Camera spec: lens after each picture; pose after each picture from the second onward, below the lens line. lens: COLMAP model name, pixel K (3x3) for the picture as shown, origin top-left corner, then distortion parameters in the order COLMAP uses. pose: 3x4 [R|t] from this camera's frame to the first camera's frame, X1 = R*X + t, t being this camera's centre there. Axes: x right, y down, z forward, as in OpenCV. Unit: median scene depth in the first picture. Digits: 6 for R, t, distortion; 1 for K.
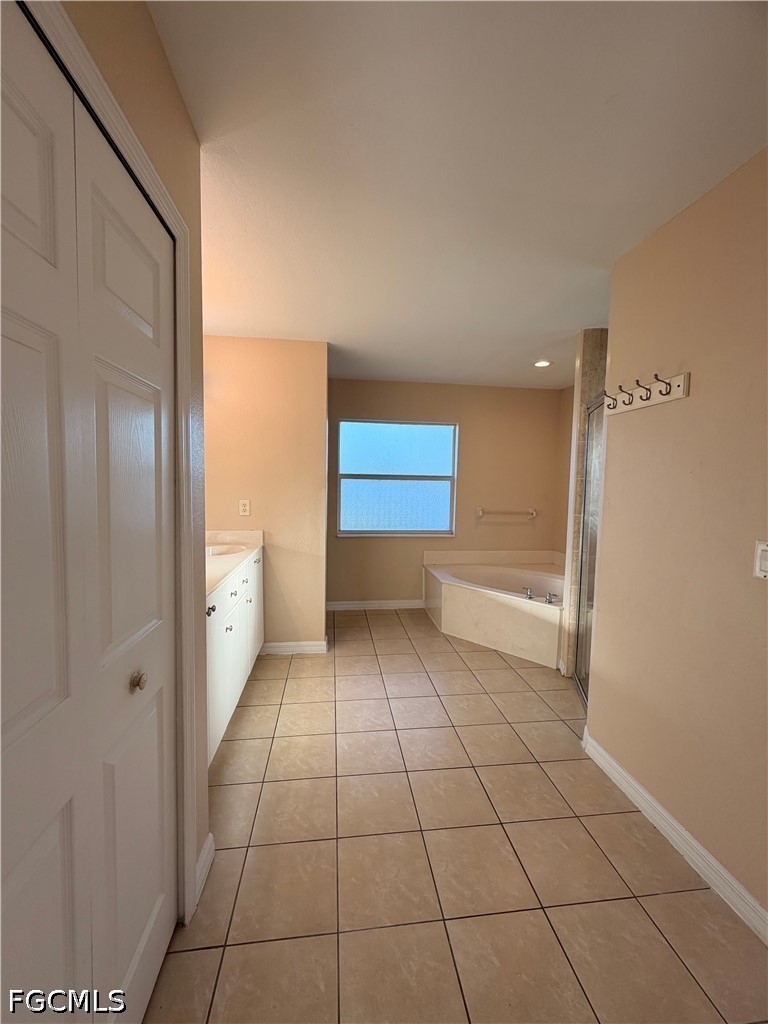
lens RADIAL K [[409.3, 0, 388.1], [0, 409.3, 511.4], [0, 0, 1]] dist [0.001092, -0.000107]
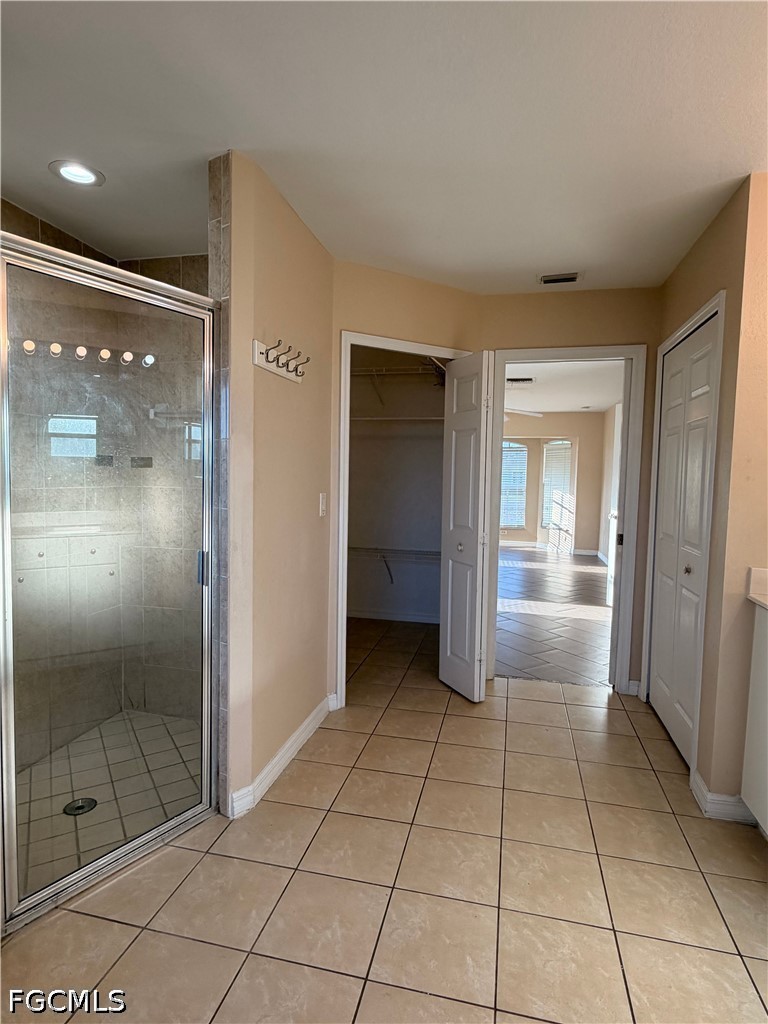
lens RADIAL K [[551.6, 0, 386.9], [0, 551.6, 511.2], [0, 0, 1]] dist [0.000914, -0.001047]
pose [[-0.934120, -0.065493, 0.350900, -0.068324], [-0.016618, 0.989938, 0.140525, -0.099580], [-0.356573, 0.125436, -0.925809, 1.730000]]
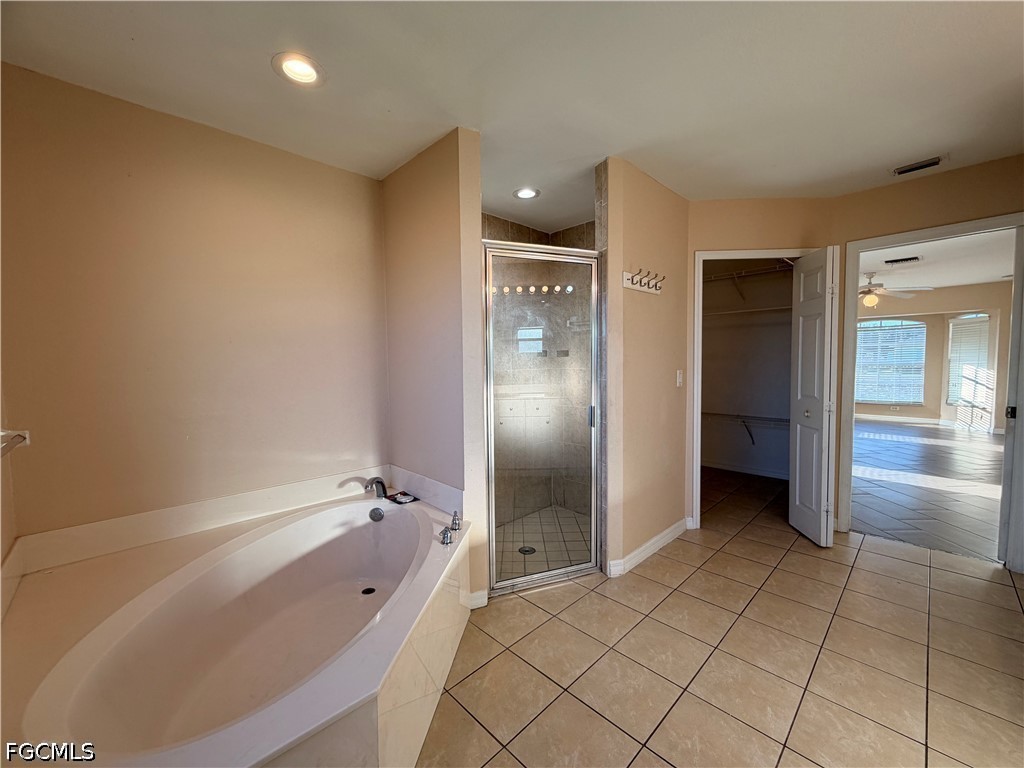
lens RADIAL K [[409.3, 0, 510.7], [0, 409.3, 383.8], [0, 0, 1]] dist [0.001092, -0.000107]
pose [[-0.594616, -0.059774, 0.801785, -0.219775], [0.057639, 0.991498, 0.116664, -0.101138], [-0.801941, 0.115584, -0.586115, 1.816893]]
